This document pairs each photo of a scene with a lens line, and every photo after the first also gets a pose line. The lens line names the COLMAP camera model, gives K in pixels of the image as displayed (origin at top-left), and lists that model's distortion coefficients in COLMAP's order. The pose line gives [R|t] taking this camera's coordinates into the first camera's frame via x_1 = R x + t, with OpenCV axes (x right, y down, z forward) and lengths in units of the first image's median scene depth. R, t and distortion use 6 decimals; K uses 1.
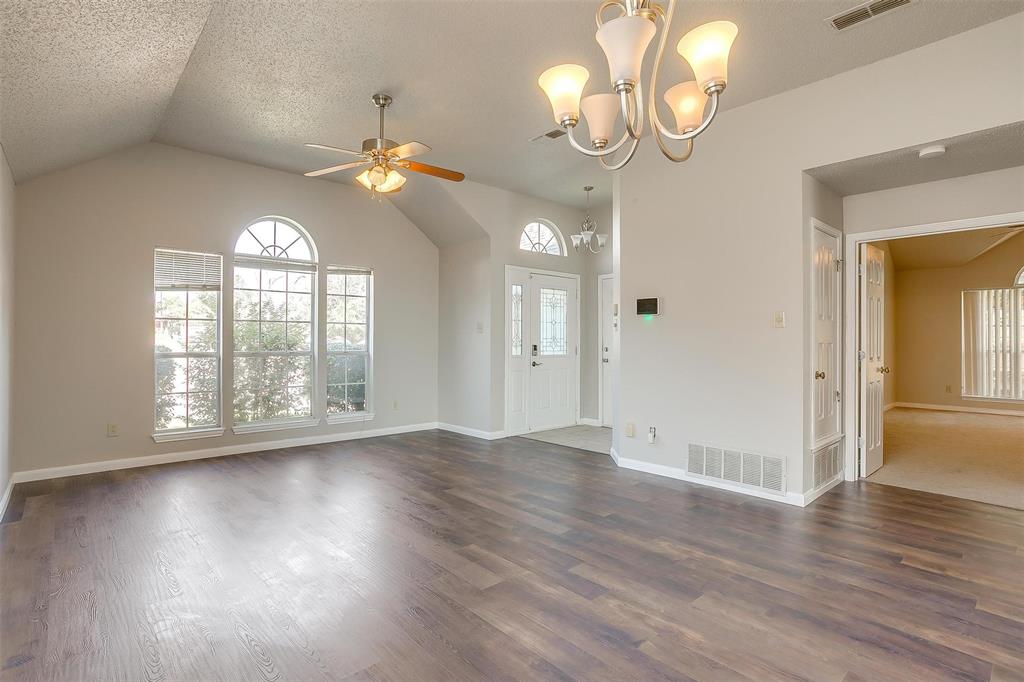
lens RADIAL K [[505.2, 0, 512.0], [0, 505.2, 341.0], [0, 0, 1]] dist [-0.002413, -0.000262]
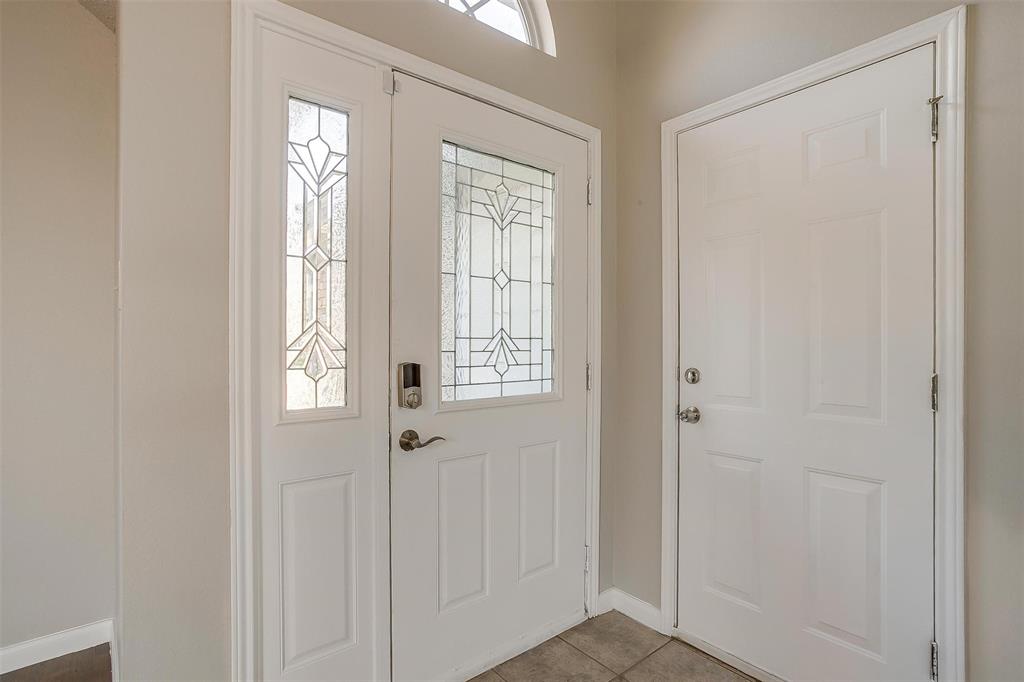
lens RADIAL K [[505.2, 0, 512.0], [0, 505.2, 341.0], [0, 0, 1]] dist [-0.002413, -0.000262]
pose [[0.998411, 0.001534, -0.056332, 0.102713], [-0.001259, 0.999987, 0.004913, -0.004298], [0.056339, -0.004835, 0.998400, 0.718346]]
